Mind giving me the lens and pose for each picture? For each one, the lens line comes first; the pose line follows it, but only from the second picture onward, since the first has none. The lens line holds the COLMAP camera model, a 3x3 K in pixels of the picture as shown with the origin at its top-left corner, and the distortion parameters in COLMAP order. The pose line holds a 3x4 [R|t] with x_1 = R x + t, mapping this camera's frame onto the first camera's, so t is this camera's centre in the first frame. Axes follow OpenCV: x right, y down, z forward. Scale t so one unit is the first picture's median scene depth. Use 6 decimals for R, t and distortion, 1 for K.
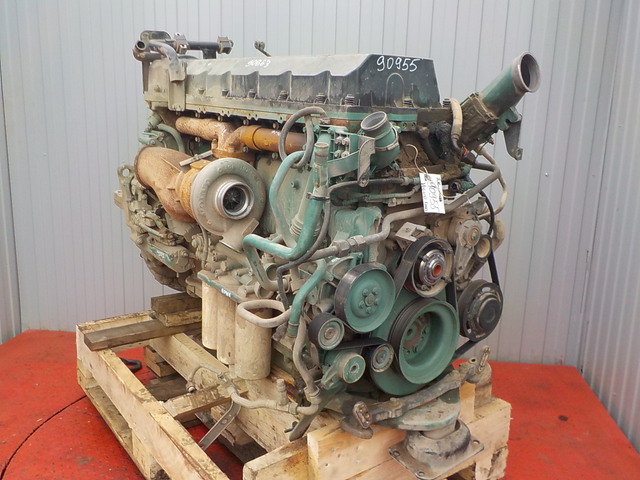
lens RADIAL K [[587.7, 0, 320.0], [0, 587.7, 240.0], [0, 0, 1]] dist [0.016543, 0.006888]
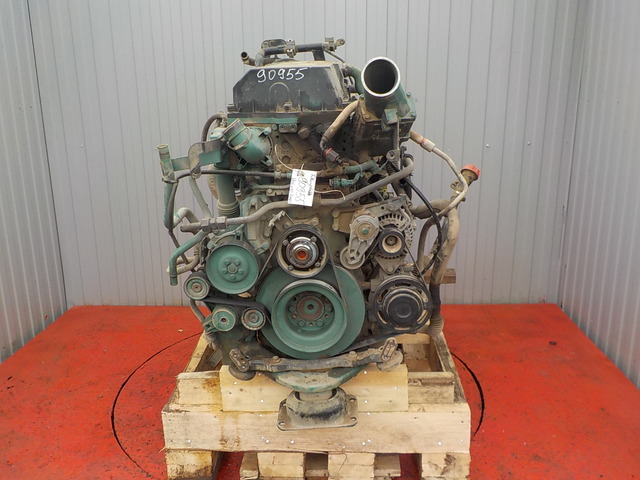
lens RADIAL K [[587.7, 0, 320.0], [0, 587.7, 240.0], [0, 0, 1]] dist [0.016543, 0.006888]
pose [[0.775299, 0.131663, -0.617718, 0.908427], [-0.096309, 0.991238, 0.090399, -0.082518], [0.624208, -0.010594, 0.781186, 0.126538]]
